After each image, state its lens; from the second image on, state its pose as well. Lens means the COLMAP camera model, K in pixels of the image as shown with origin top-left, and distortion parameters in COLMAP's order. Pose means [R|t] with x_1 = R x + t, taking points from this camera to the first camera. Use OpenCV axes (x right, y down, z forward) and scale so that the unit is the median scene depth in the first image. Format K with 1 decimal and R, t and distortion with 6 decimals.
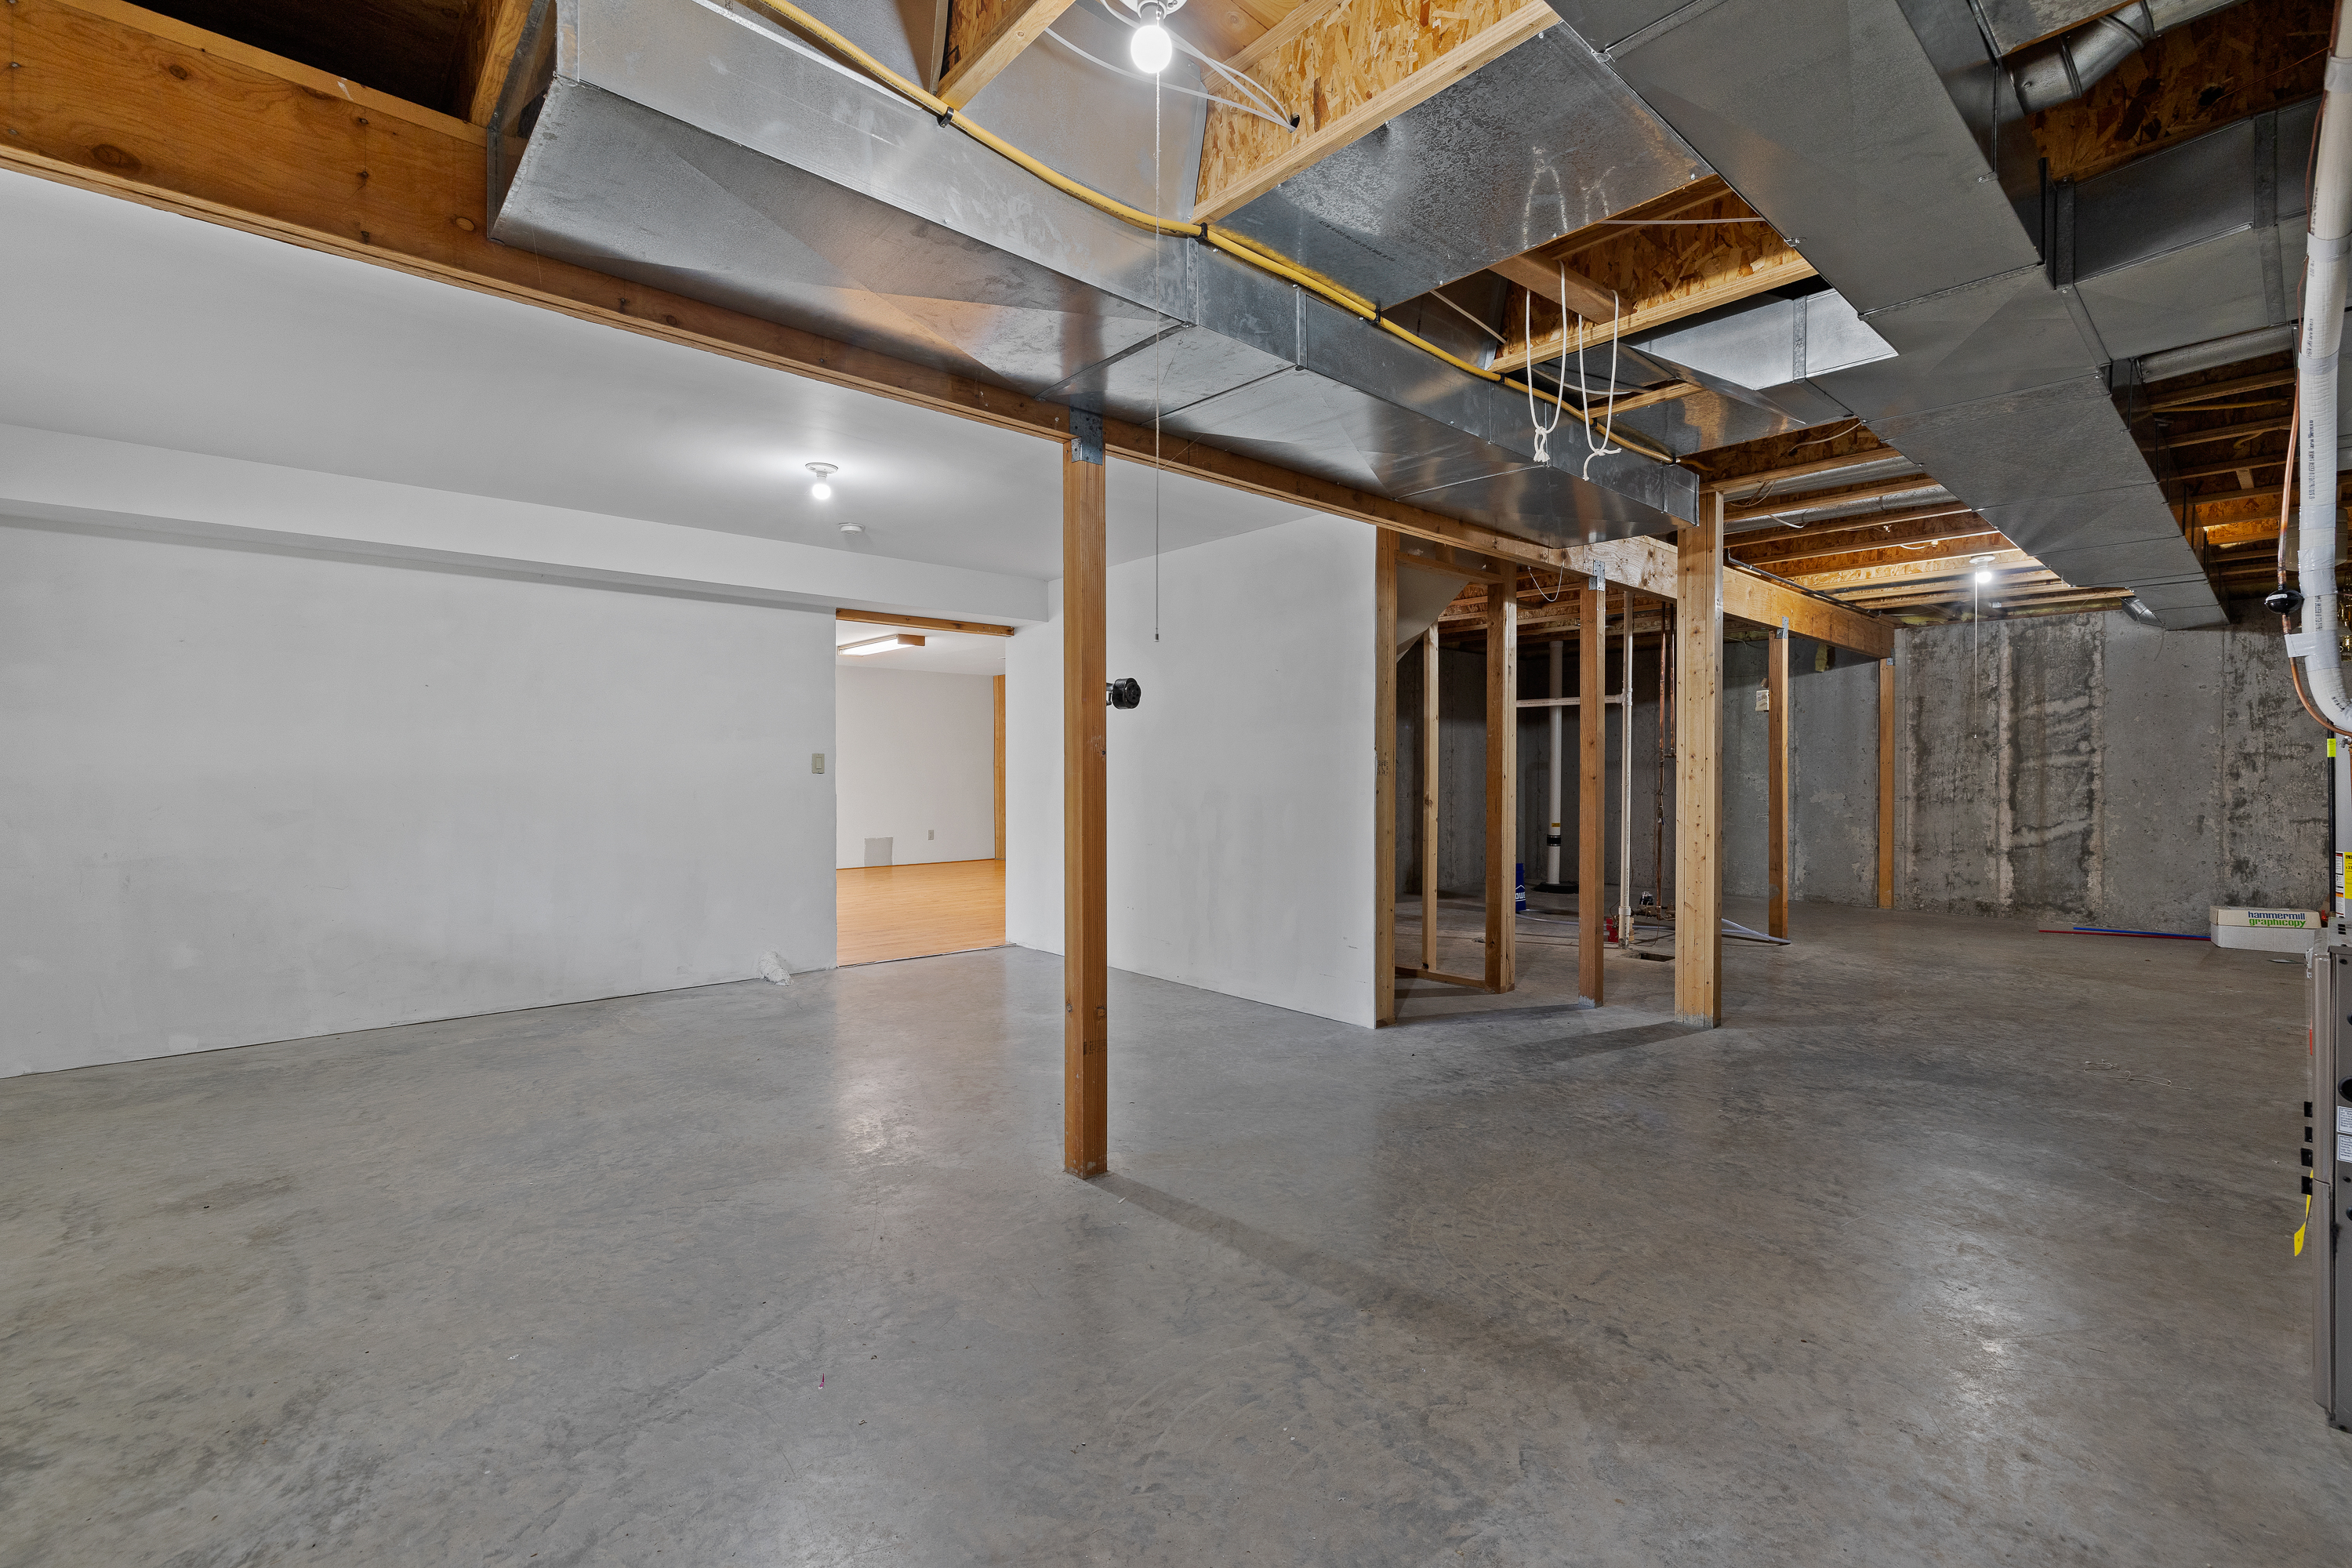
lens RADIAL K [[1020.3, 0, 1175.9], [0, 1020.3, 771.5], [0, 0, 1]] dist [0.000024, -0.000167]
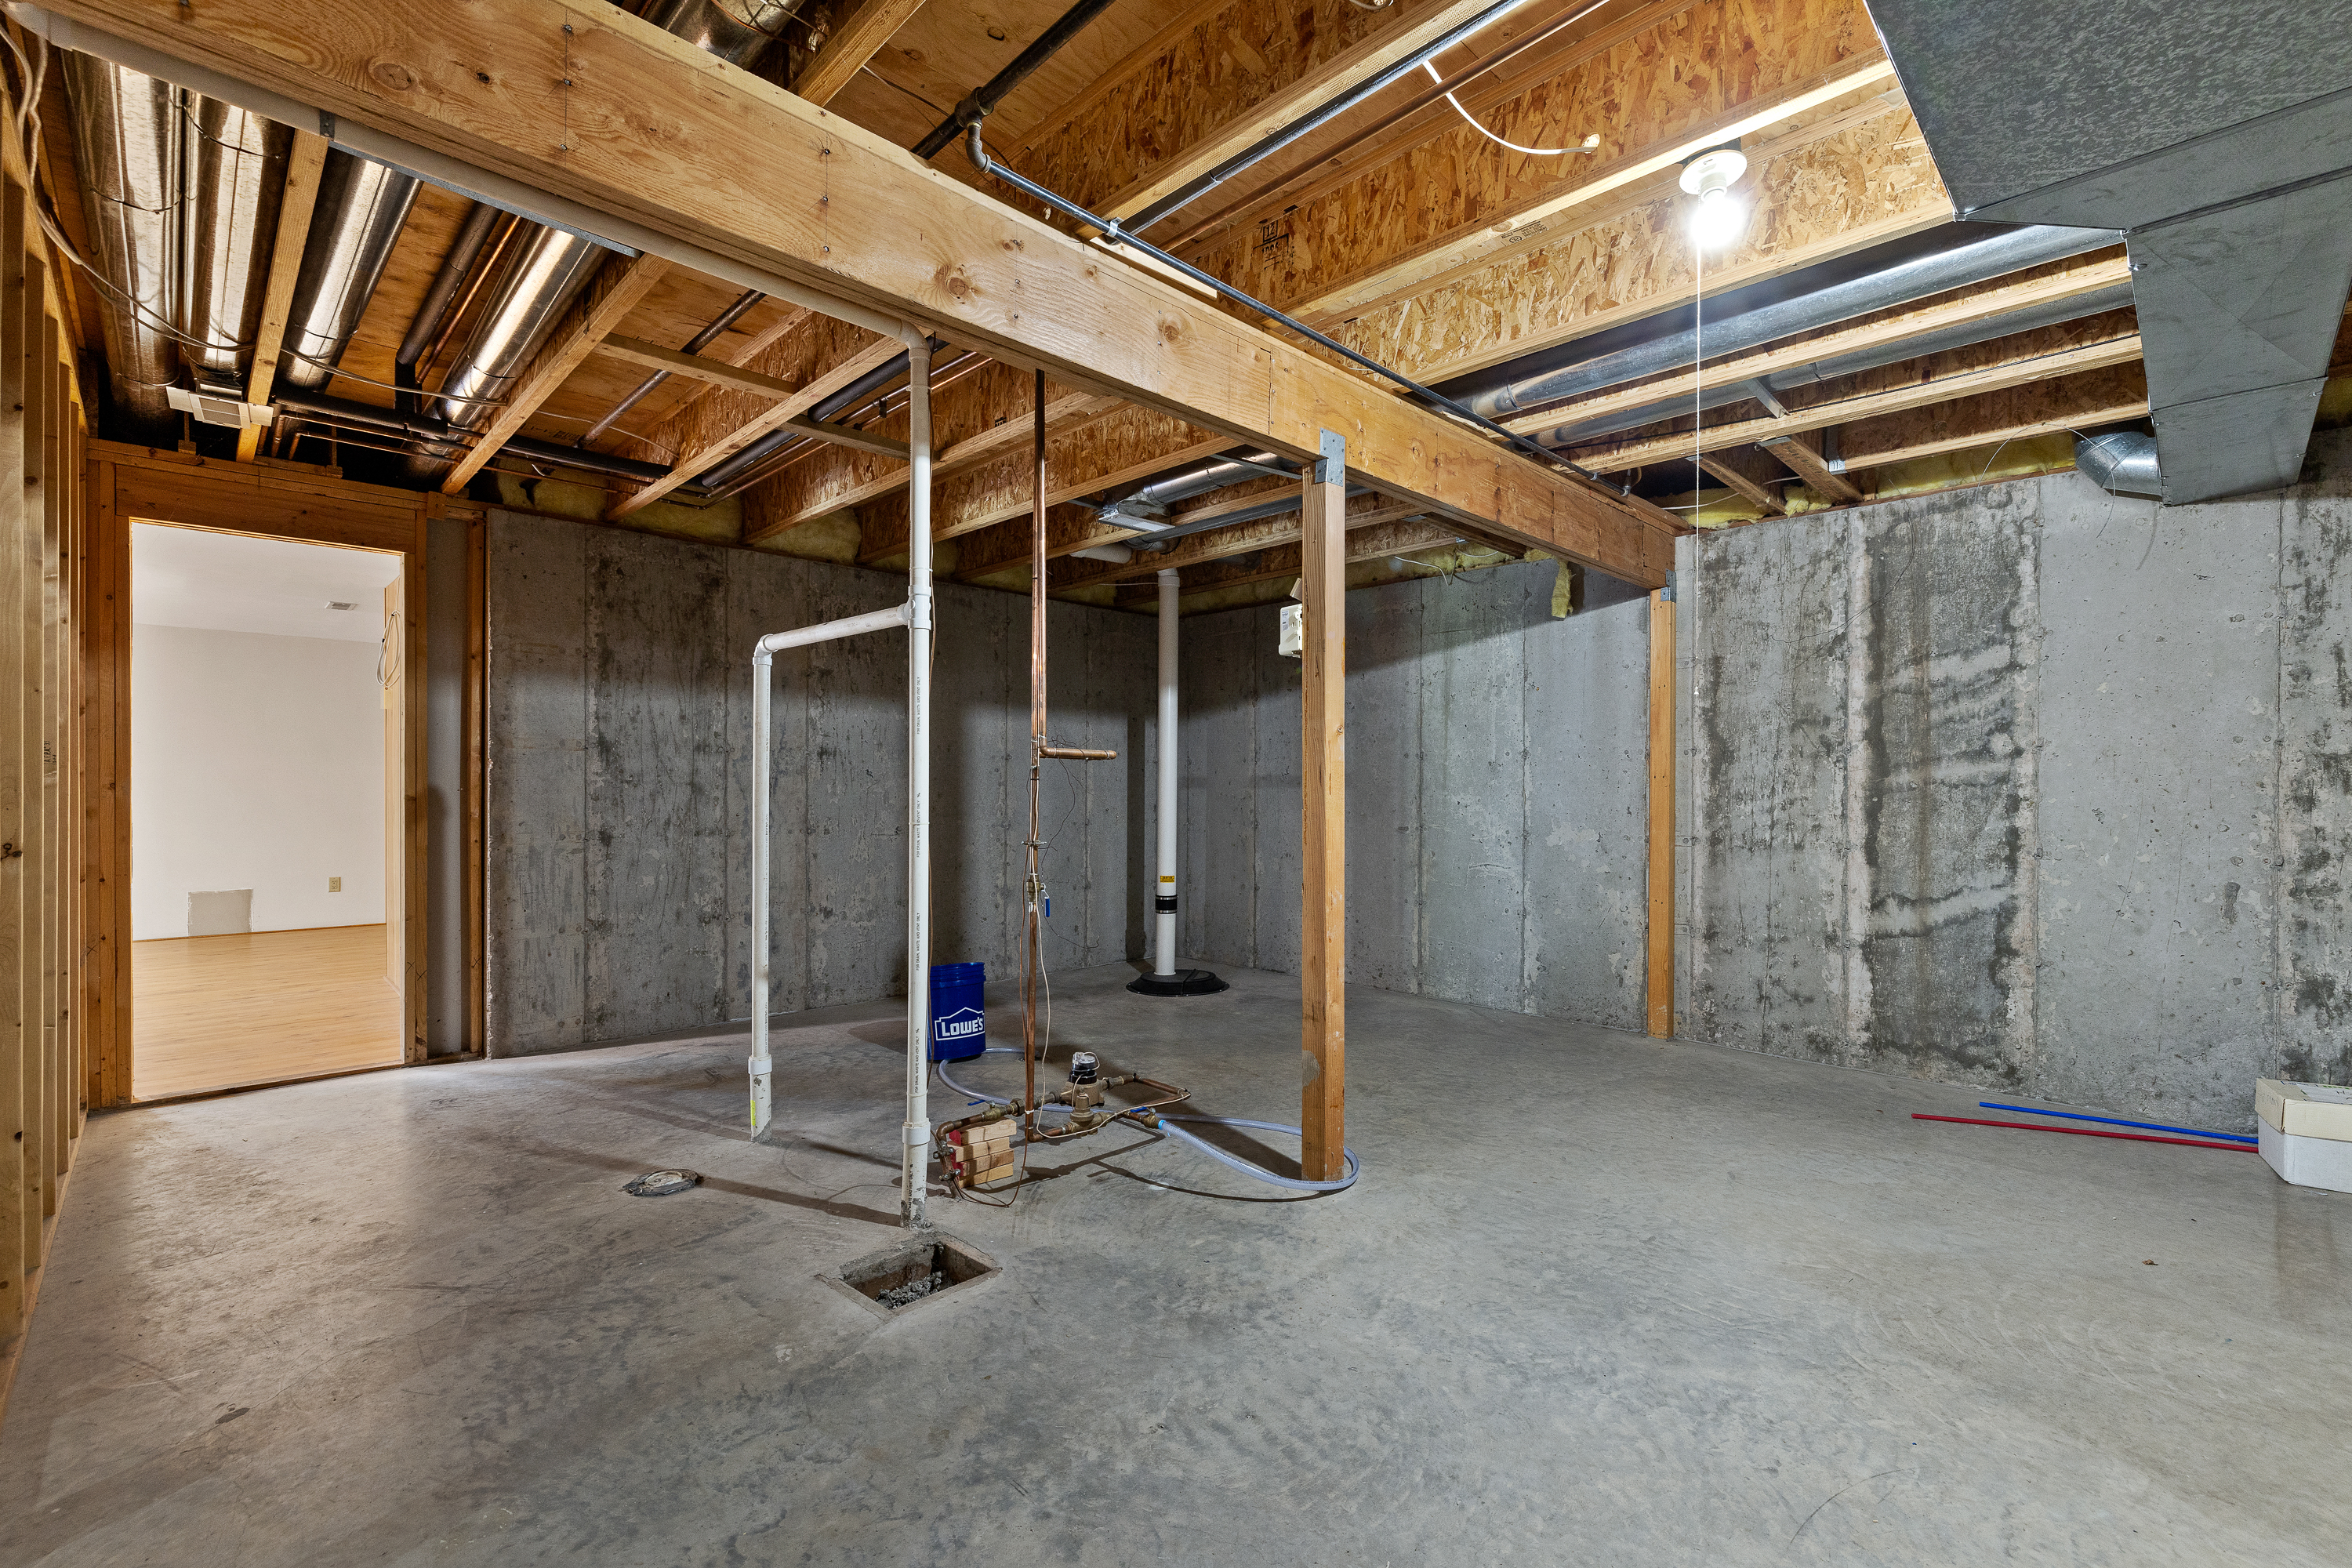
lens RADIAL K [[1020.3, 0, 1176.7], [0, 1020.3, 791.4], [0, 0, 1]] dist [0.000024, -0.000167]
pose [[0.999049, 0.001694, 0.043568, 0.443621], [-0.001745, 0.999998, 0.001131, -0.000508], [-0.043566, -0.001205, 0.999050, 0.494193]]
